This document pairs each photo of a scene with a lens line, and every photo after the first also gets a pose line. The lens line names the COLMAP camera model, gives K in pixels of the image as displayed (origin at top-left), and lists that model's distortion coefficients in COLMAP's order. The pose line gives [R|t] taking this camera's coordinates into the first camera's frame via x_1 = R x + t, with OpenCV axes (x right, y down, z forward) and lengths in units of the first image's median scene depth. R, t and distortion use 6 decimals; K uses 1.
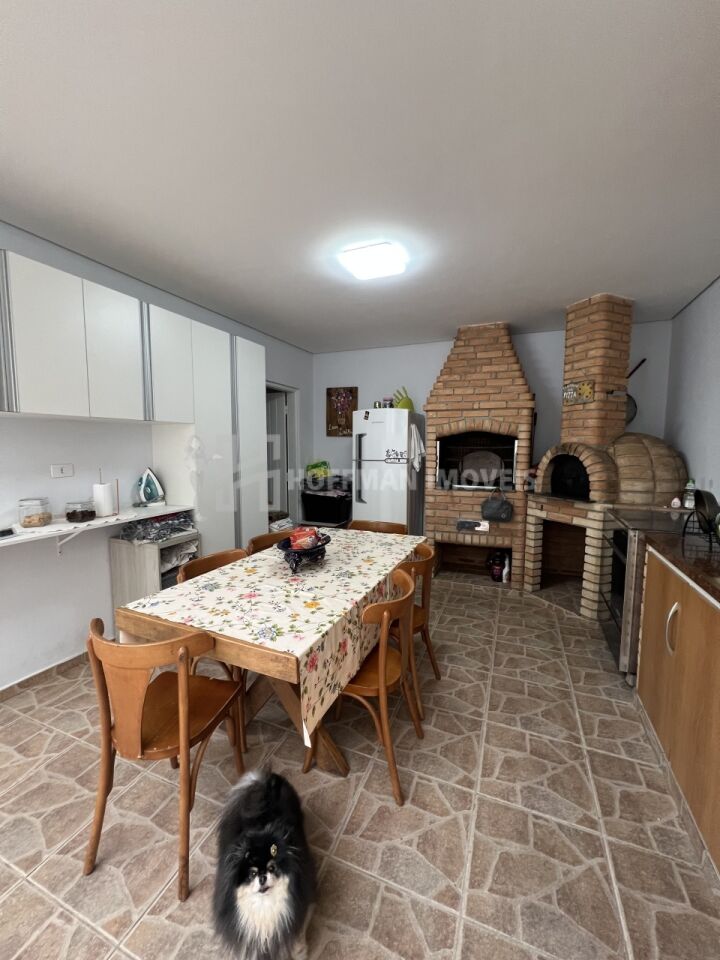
lens RADIAL K [[390.8, 0, 360.0], [0, 390.8, 480.0], [0, 0, 1]] dist [-0.001778, -0.000316]
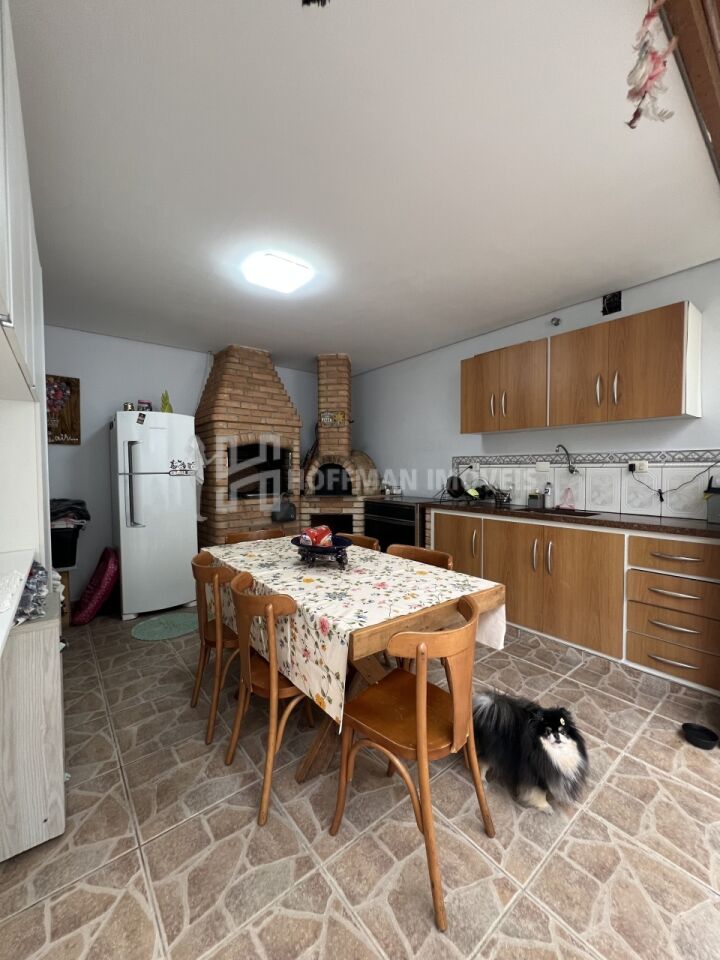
lens RADIAL K [[390.8, 0, 360.0], [0, 390.8, 480.0], [0, 0, 1]] dist [-0.001778, -0.000316]
pose [[0.465582, -0.031267, 0.884452, -0.980528], [0.087804, 0.996077, -0.011007, 0.023233], [-0.880638, 0.082783, 0.466501, 0.448193]]
